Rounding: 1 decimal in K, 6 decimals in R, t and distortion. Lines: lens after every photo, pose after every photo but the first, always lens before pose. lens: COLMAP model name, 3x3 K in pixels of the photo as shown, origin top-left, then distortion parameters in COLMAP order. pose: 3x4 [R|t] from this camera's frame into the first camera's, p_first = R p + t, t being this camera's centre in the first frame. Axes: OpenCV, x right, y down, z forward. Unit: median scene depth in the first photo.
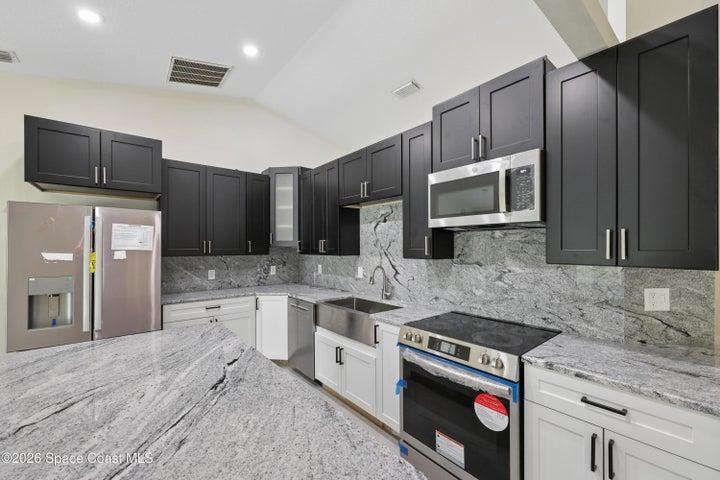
lens RADIAL K [[292.2, 0, 360.5], [0, 292.2, 246.3], [0, 0, 1]] dist [0.001032, 0.000011]
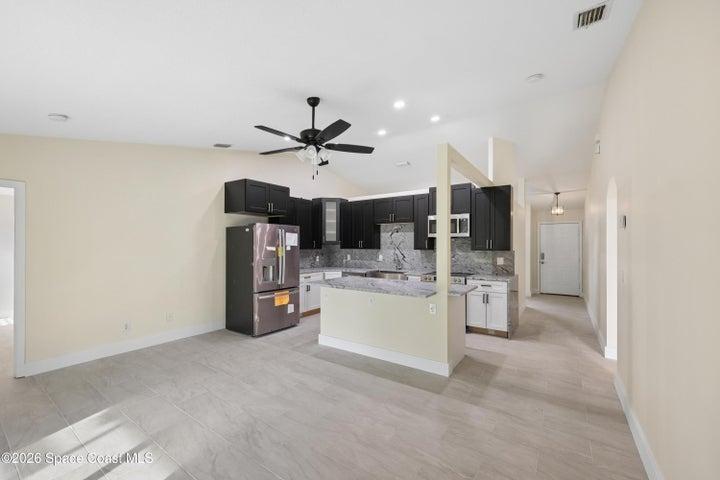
lens RADIAL K [[292.2, 0, 359.3], [0, 292.2, 244.1], [0, 0, 1]] dist [0.001032, 0.000011]
pose [[0.963385, 0.005280, 0.268070, -0.940782], [-0.005298, 0.999986, -0.000658, 0.000992], [-0.268070, -0.000786, 0.963399, -1.173364]]
